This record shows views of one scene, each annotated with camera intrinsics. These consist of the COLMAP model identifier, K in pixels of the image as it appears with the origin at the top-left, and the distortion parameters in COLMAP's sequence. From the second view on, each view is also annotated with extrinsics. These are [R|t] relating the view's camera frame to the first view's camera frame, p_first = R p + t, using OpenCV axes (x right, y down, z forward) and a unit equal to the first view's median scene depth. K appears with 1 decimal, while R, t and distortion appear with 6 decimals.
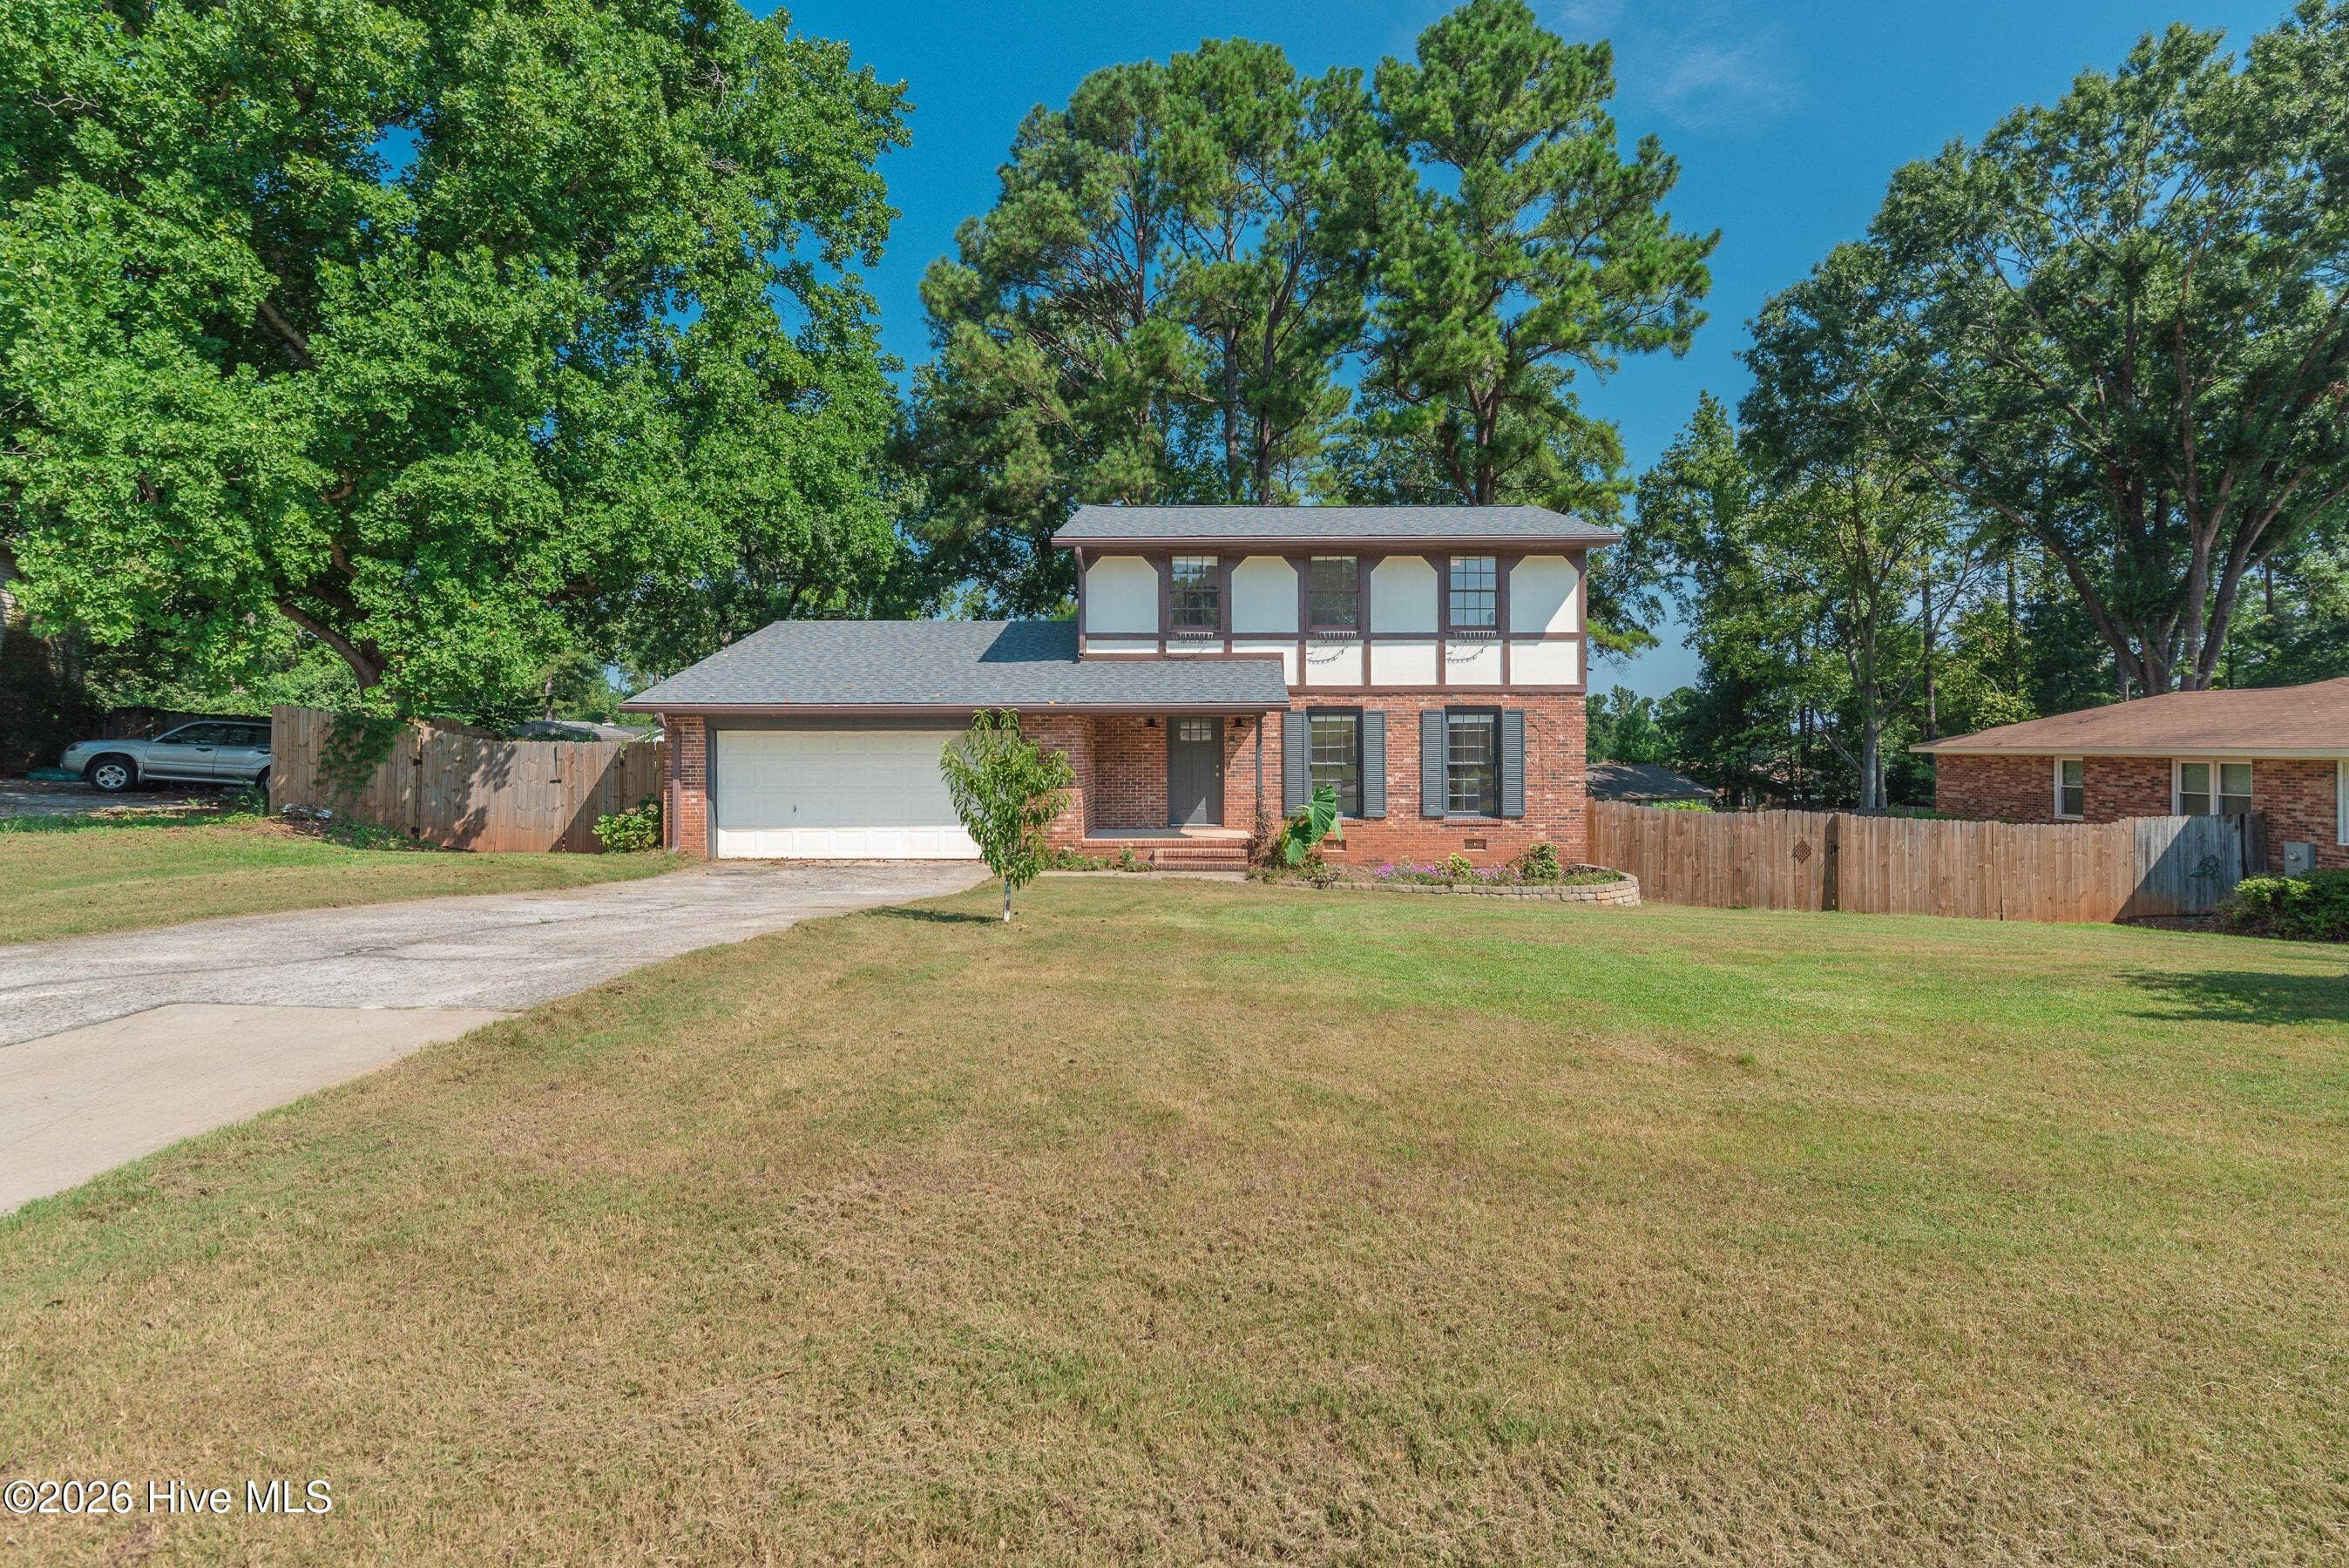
lens RADIAL K [[1029.7, 0, 1247.7], [0, 1029.7, 759.7], [0, 0, 1]] dist [-0.002786, 0.000793]
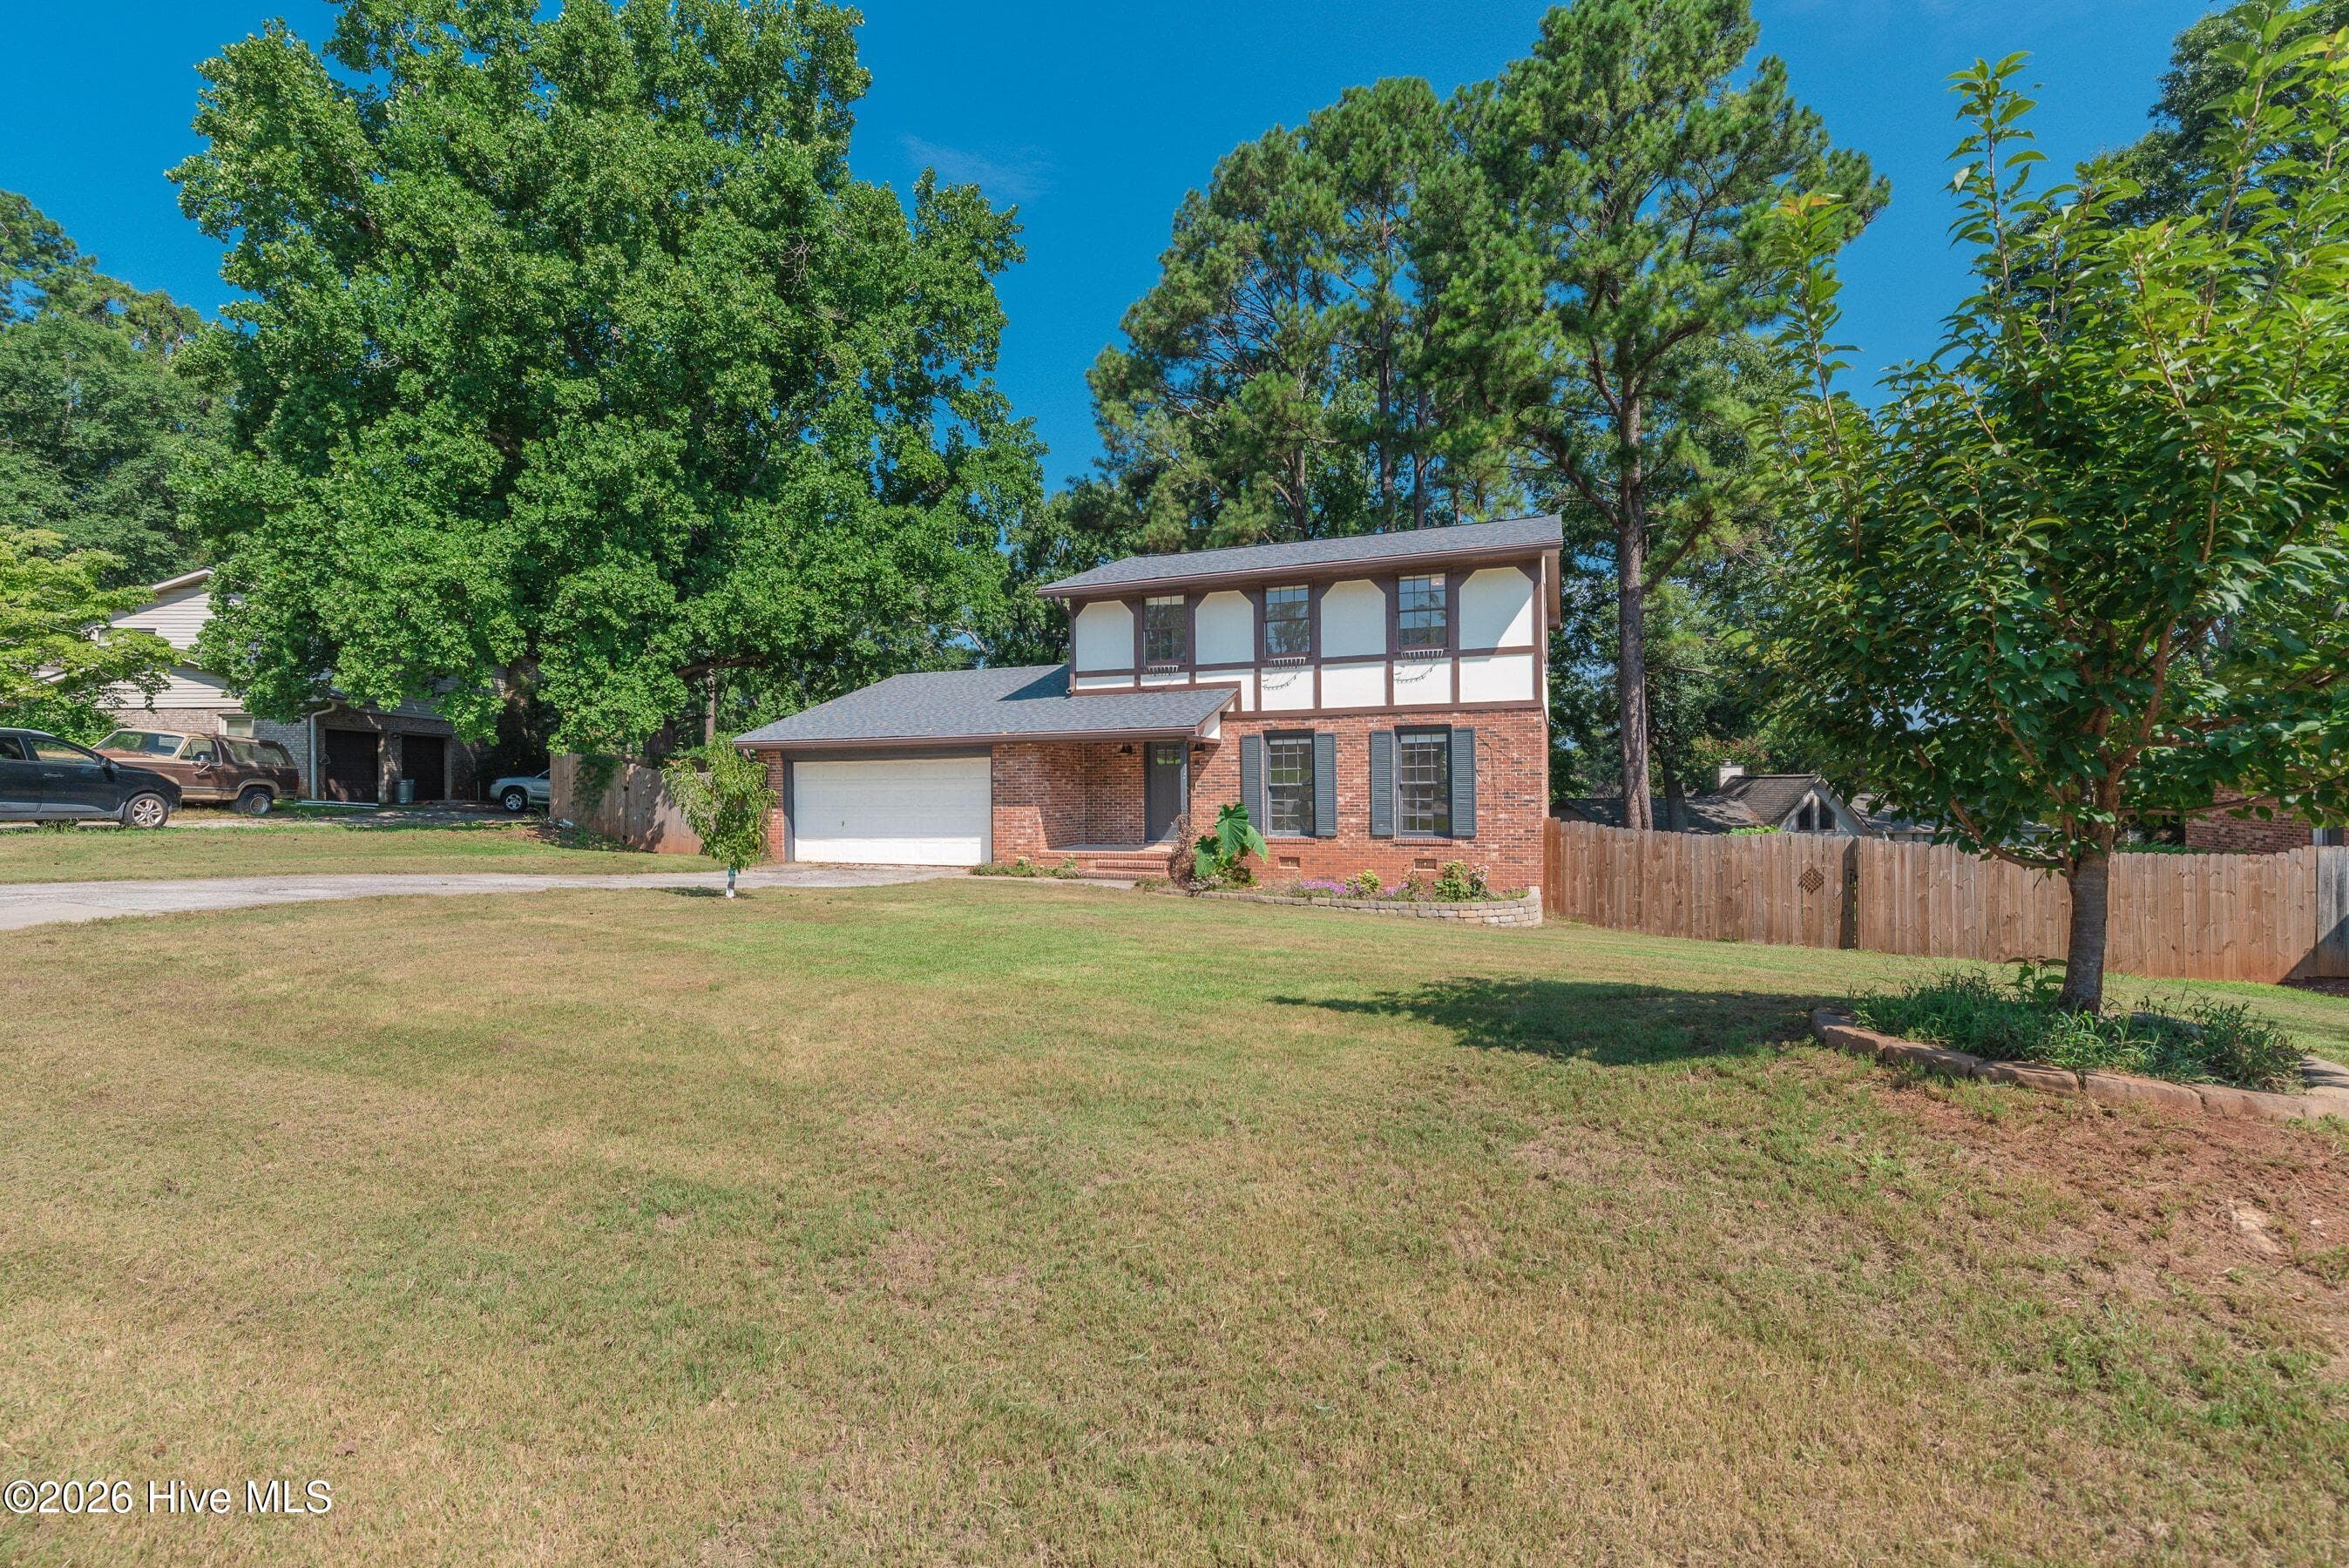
lens RADIAL K [[982.0, 0, 1220.7], [0, 982.0, 808.9], [0, 0, 1]] dist [-0.002420, 0.000483]
pose [[0.934486, 0.000055, -0.356000, 0.378481], [0.006162, 0.999848, 0.016330, 0.012232], [0.355946, -0.017453, 0.934343, 0.036955]]
